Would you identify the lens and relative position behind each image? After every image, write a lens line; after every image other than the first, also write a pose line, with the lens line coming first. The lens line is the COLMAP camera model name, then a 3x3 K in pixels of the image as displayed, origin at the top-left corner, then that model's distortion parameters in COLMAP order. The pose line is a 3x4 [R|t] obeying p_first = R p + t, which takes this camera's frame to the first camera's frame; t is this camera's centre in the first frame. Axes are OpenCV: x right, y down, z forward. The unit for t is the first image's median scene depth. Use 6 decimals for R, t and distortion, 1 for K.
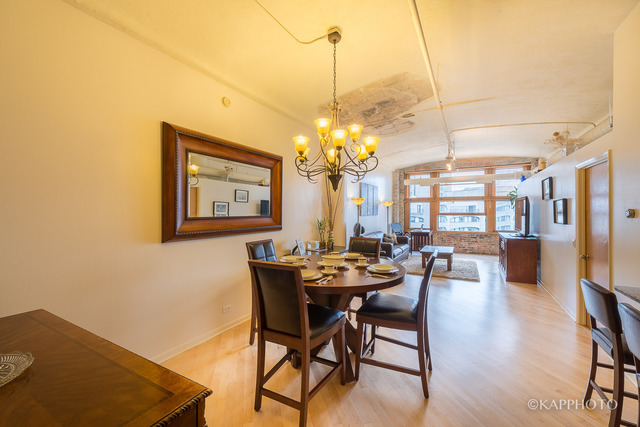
lens RADIAL K [[254.3, 0, 336.1], [0, 254.3, 213.0], [0, 0, 1]] dist [0.000429, -0.000033]
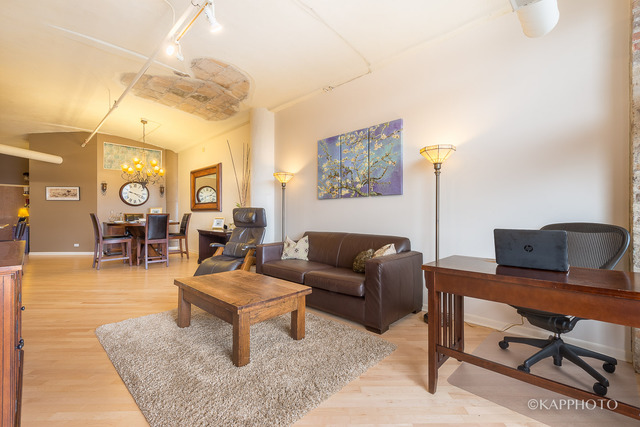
lens RADIAL K [[290.4, 0, 318.4], [0, 290.4, 211.0], [0, 0, 1]] dist [0.000500, -0.000251]
pose [[-0.312407, -0.008802, -0.949908, 1.246244], [-0.004130, 0.999960, -0.007908, 0.075224], [0.949939, 0.001453, -0.312431, 2.080449]]
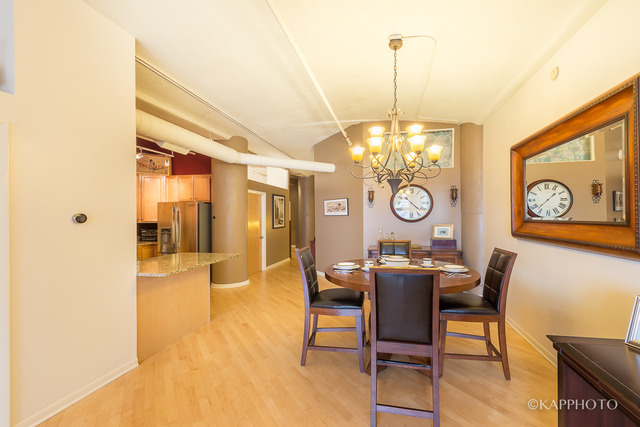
lens RADIAL K [[262.1, 0, 320.0], [0, 262.1, 213.5], [0, 0, 1]] dist [0.010312, -0.000006]
pose [[-0.974514, -0.001996, -0.224316, 0.316775], [0.000090, 0.999957, -0.009286, -0.004425], [0.224325, -0.009070, -0.974472, 1.221831]]
